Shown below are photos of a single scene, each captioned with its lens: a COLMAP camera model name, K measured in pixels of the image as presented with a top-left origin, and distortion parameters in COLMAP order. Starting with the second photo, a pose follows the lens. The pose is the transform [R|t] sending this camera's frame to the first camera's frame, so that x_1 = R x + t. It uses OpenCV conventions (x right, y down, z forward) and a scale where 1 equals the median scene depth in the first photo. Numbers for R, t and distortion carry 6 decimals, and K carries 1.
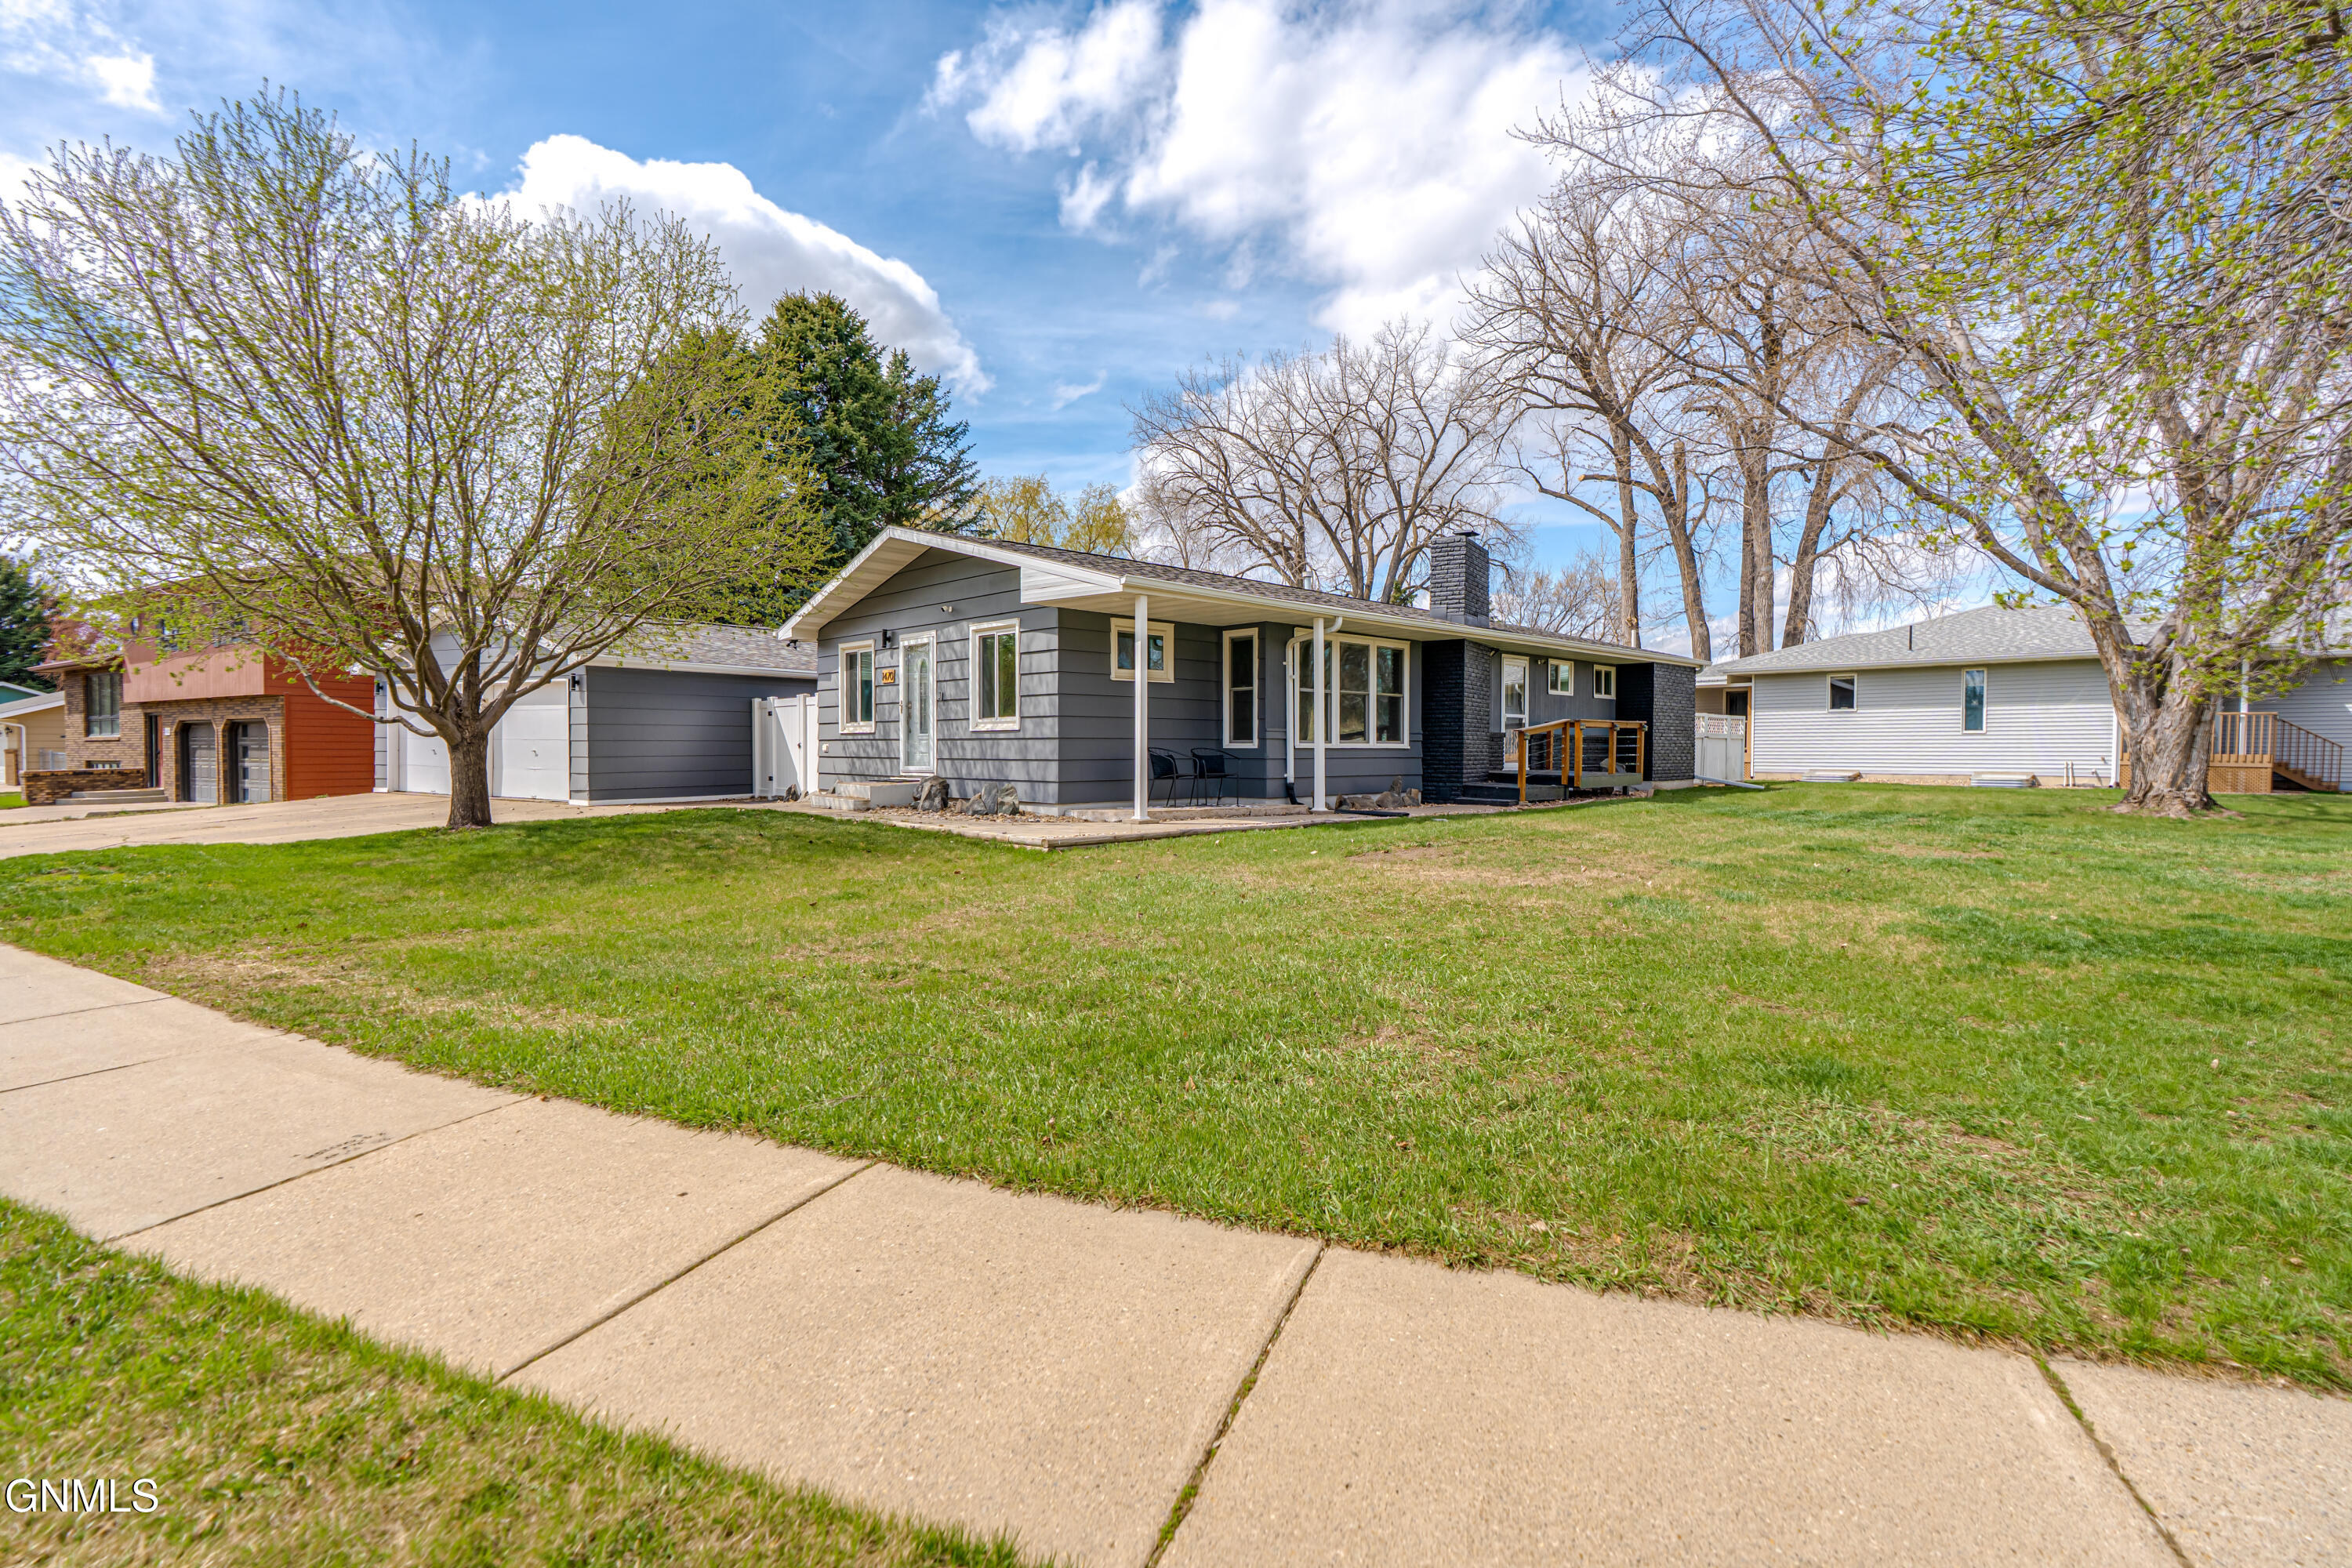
lens RADIAL K [[1122.6, 0, 1178.2], [0, 1122.6, 775.6], [0, 0, 1]] dist [-0.014848, -0.000005]
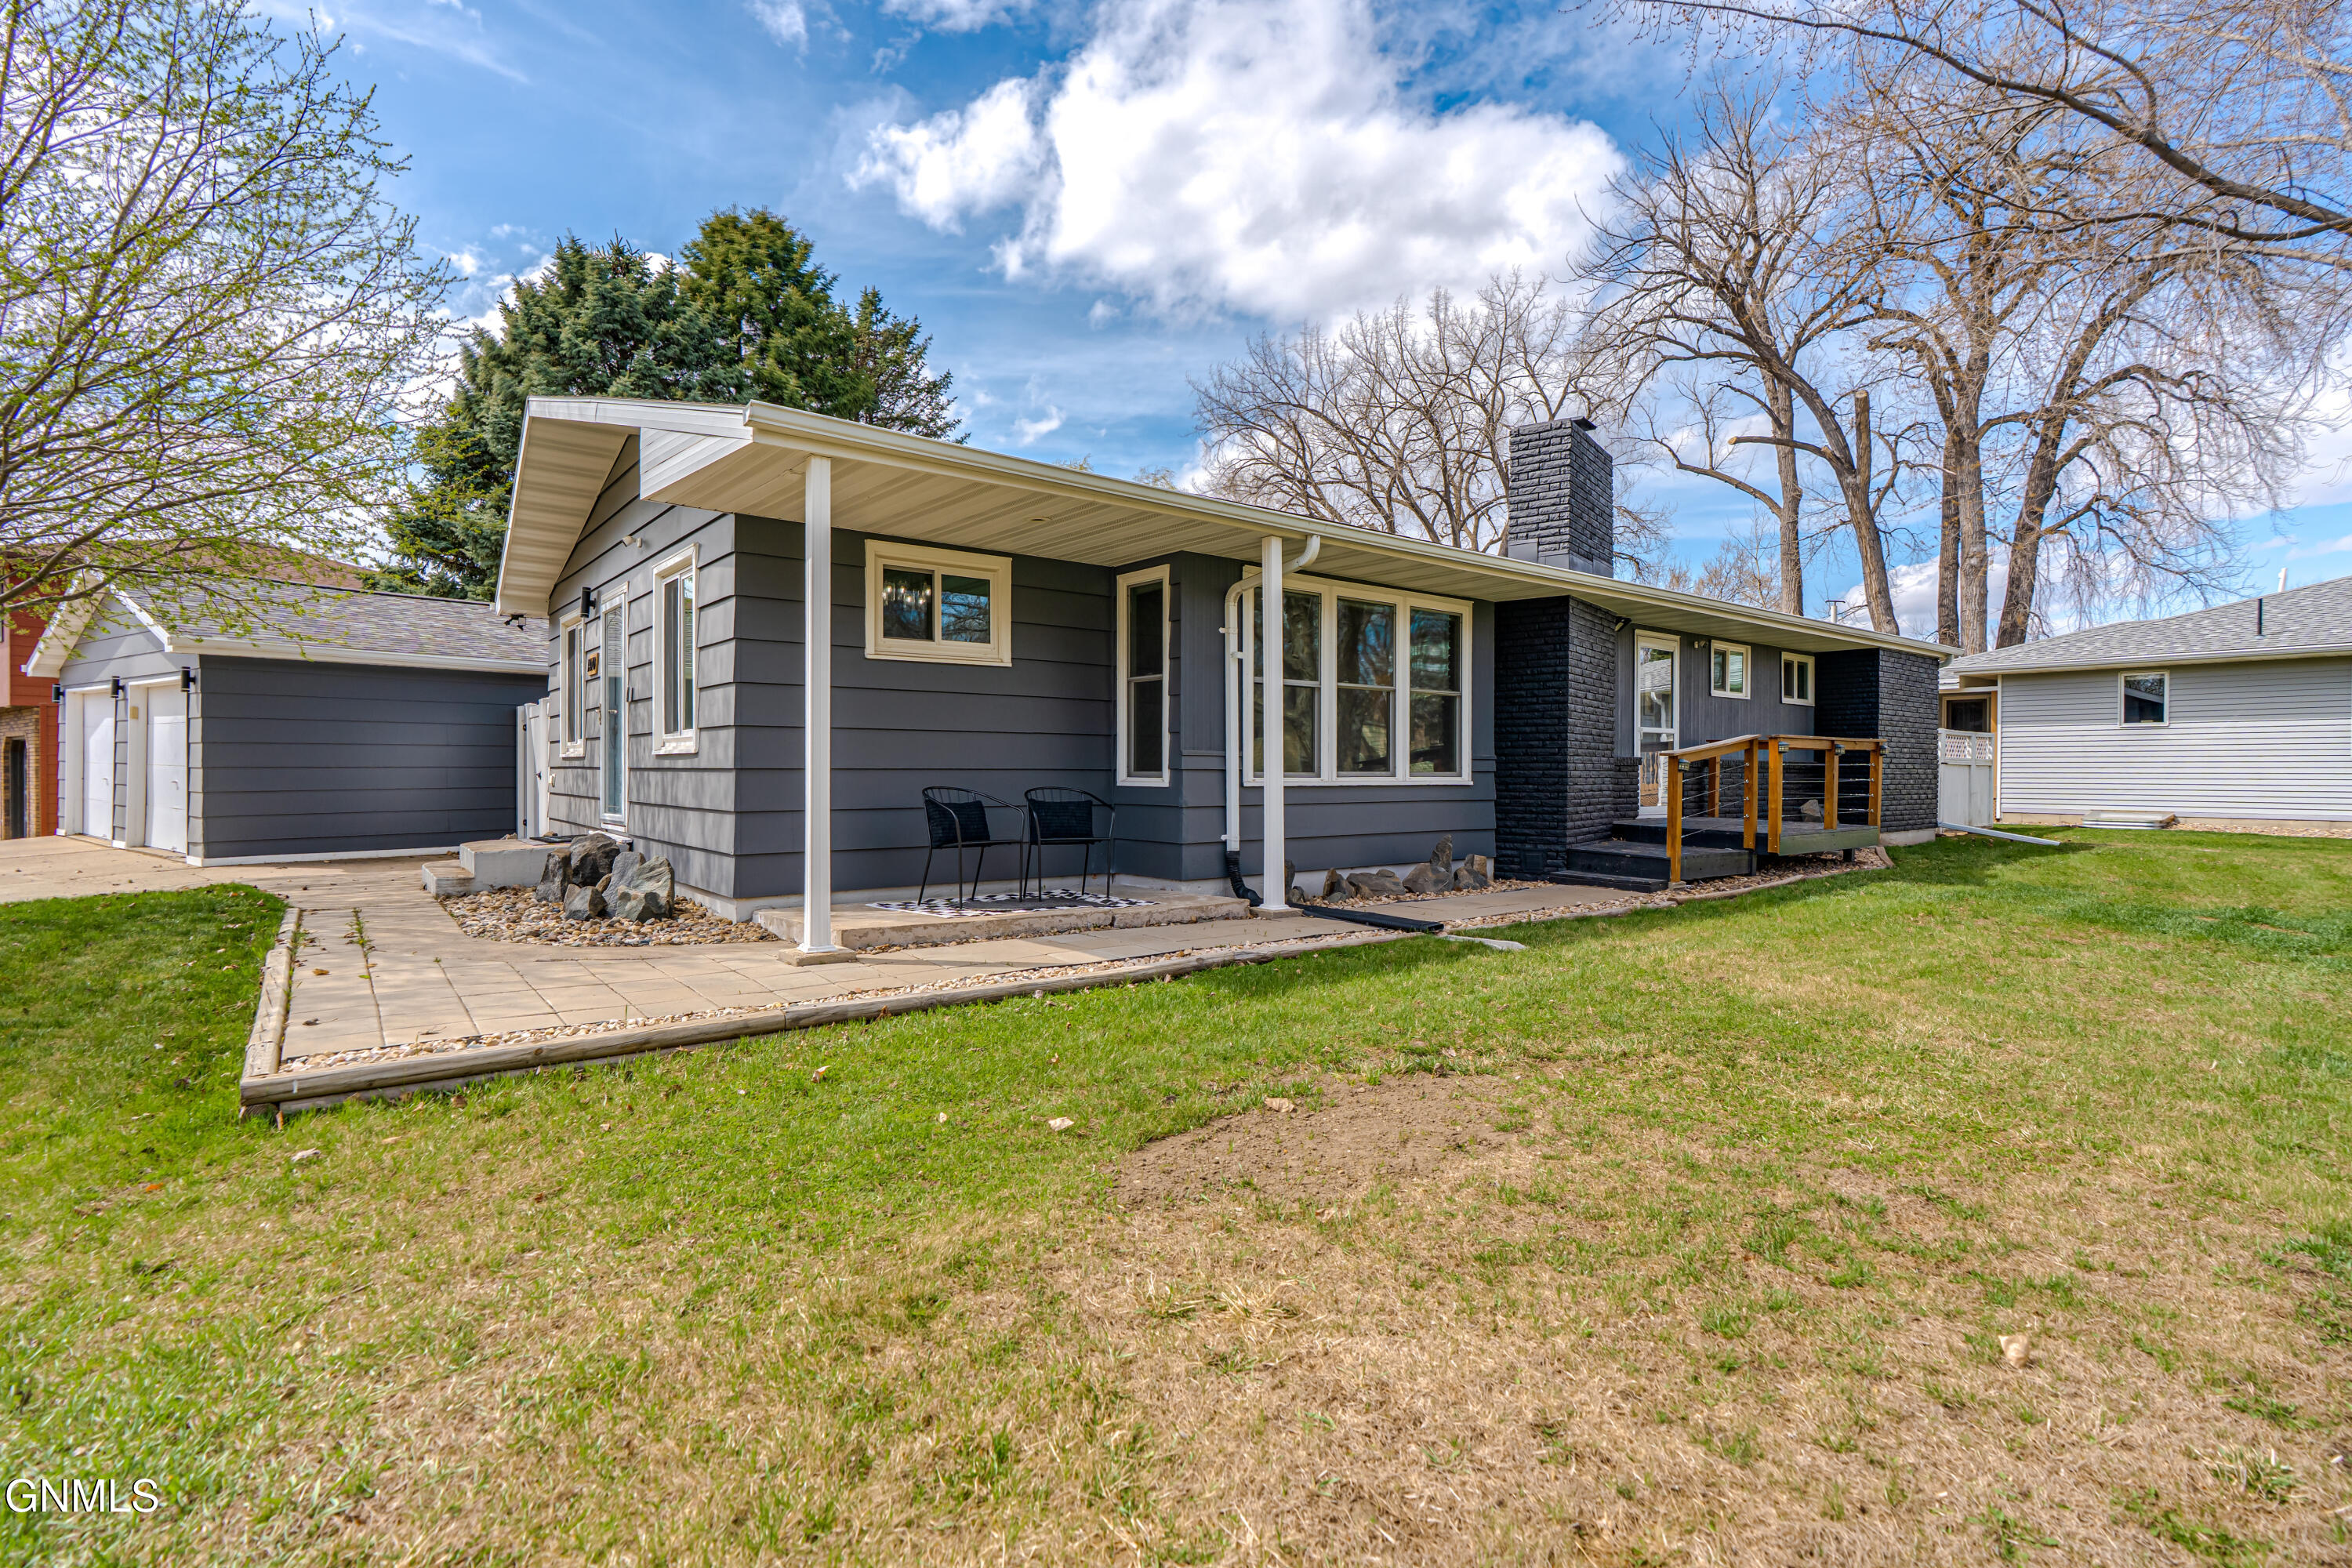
lens RADIAL K [[1122.6, 0, 1174.8], [0, 1122.6, 778.6], [0, 0, 1]] dist [-0.014848, -0.000005]
pose [[0.994444, 0.003676, -0.105205, 0.068379], [-0.005359, 0.999862, -0.015716, -0.010512], [0.105133, 0.016192, 0.994326, 0.242808]]
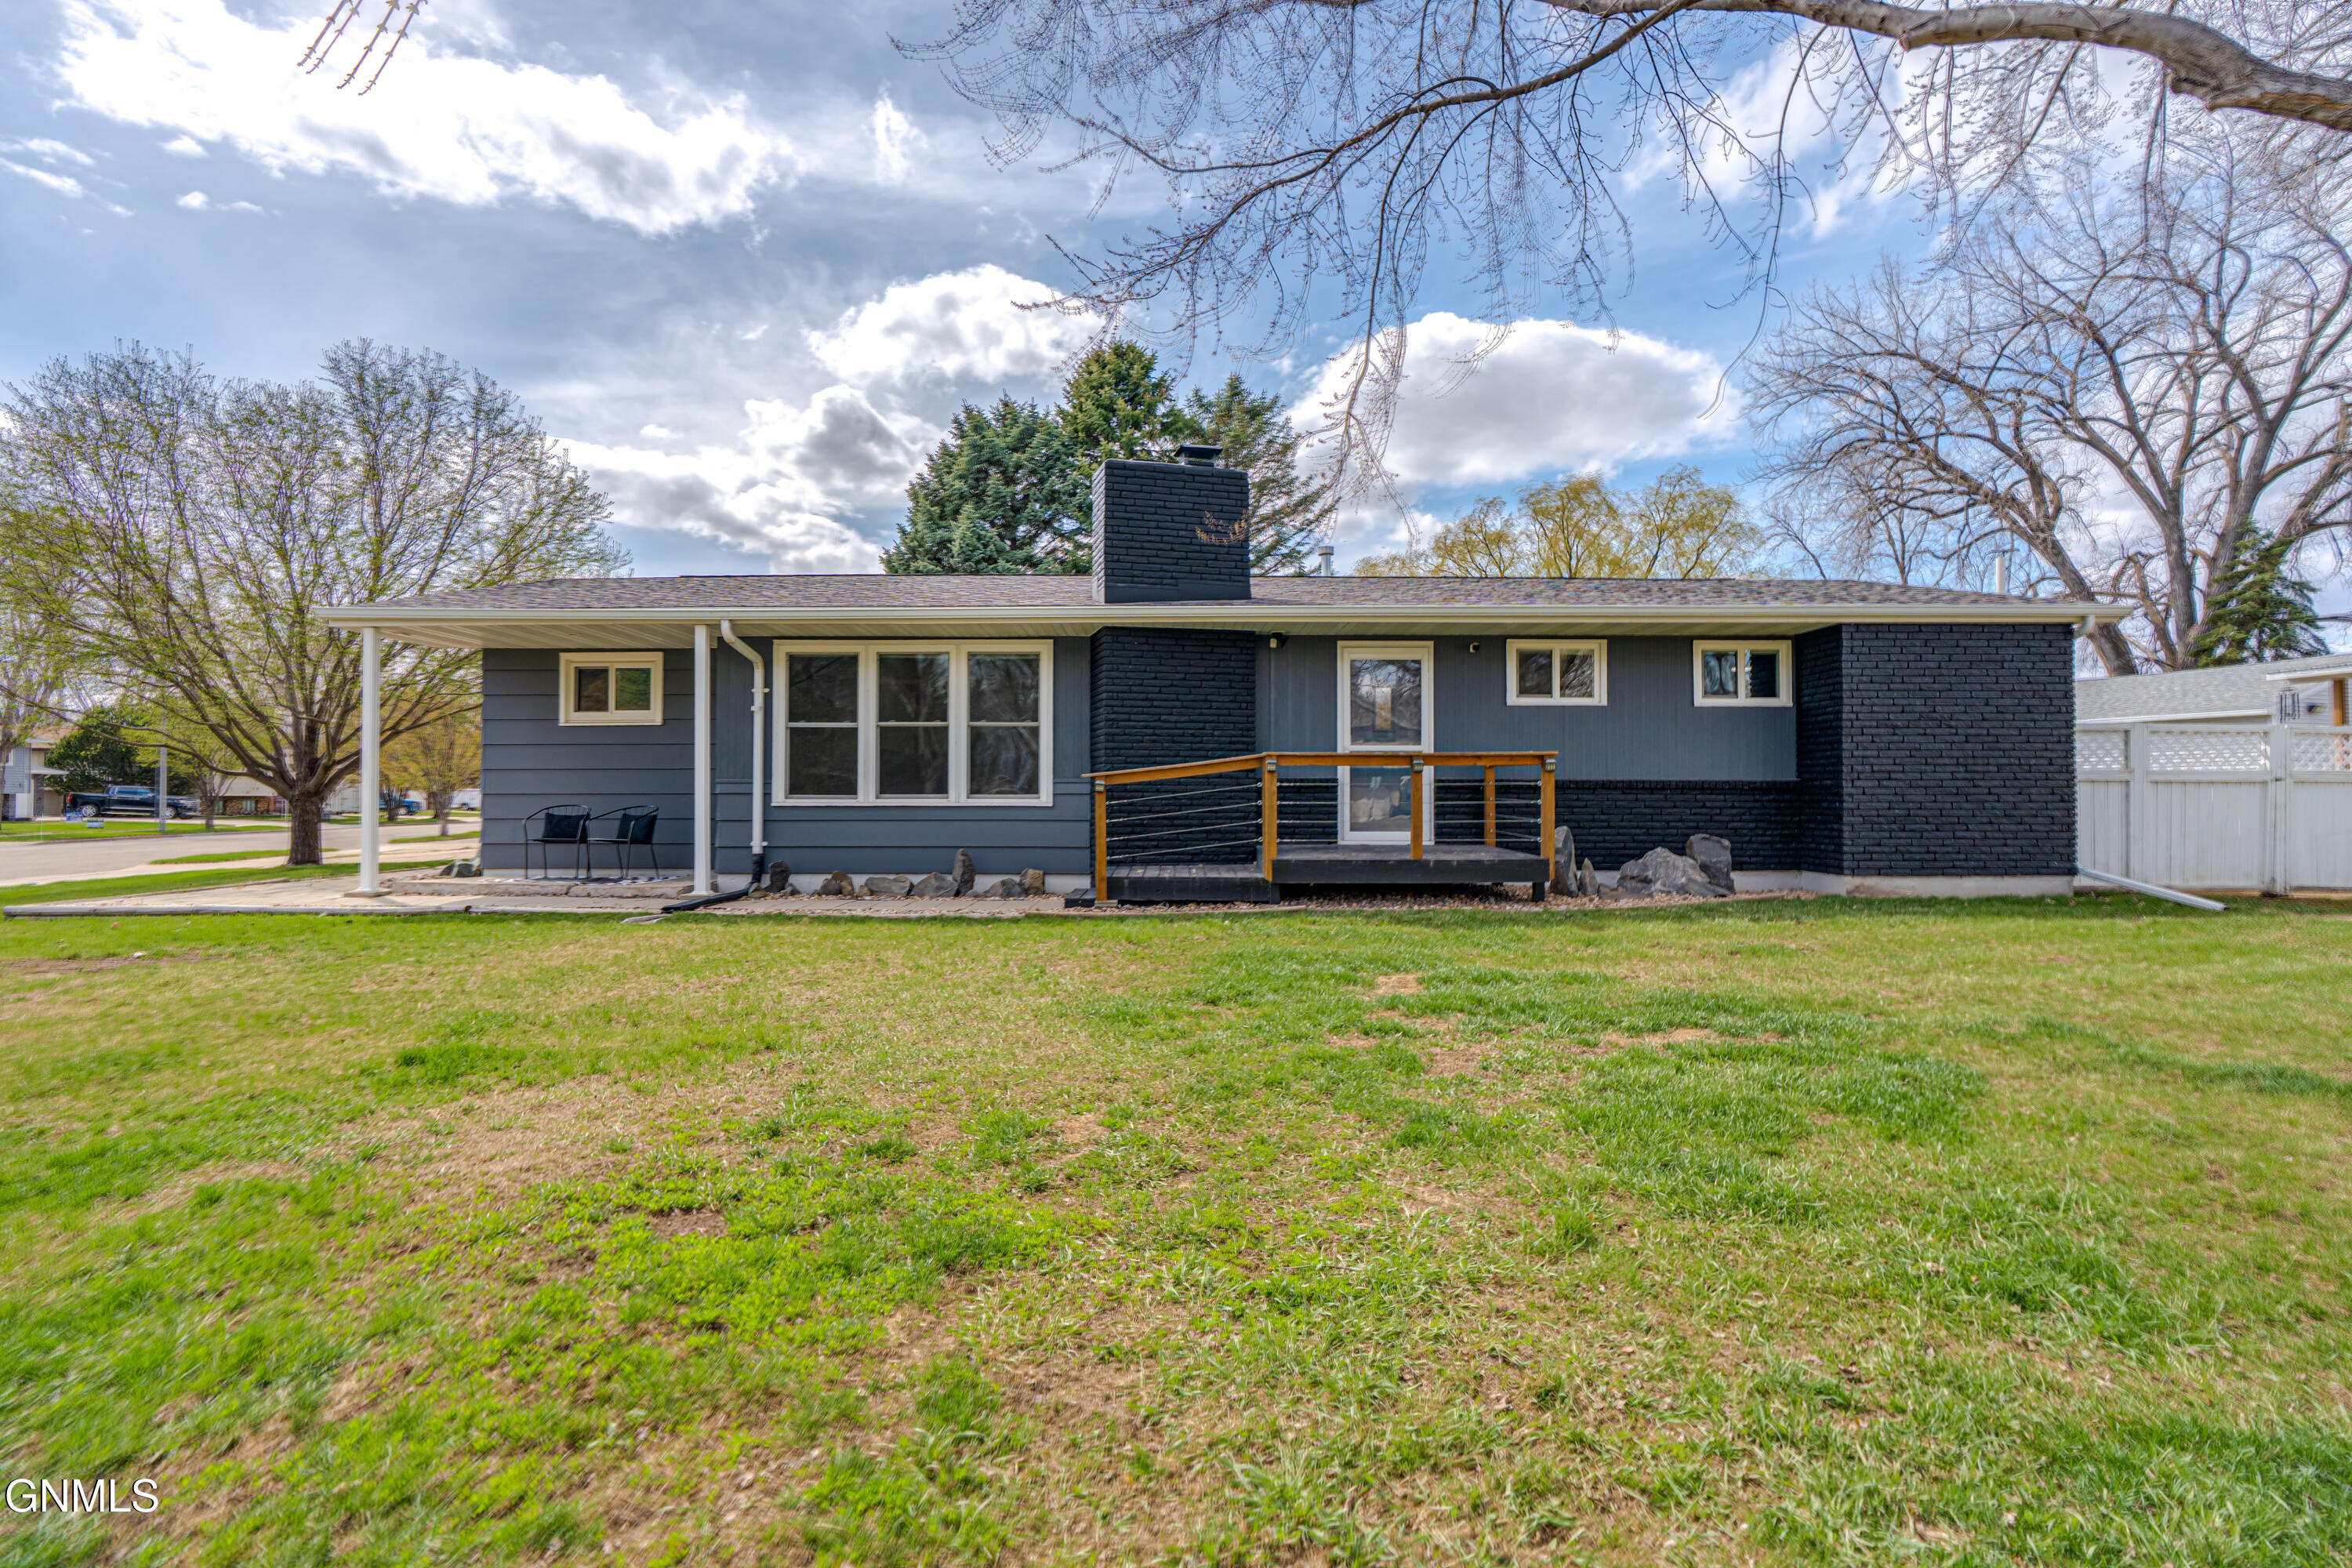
lens RADIAL K [[1122.6, 0, 1182.0], [0, 1122.6, 787.1], [0, 0, 1]] dist [-0.014848, -0.000005]
pose [[0.710070, -0.006935, -0.704097, 0.428555], [-0.016120, 0.999529, -0.026101, -0.011843], [0.703947, 0.029883, 0.709624, 0.358521]]
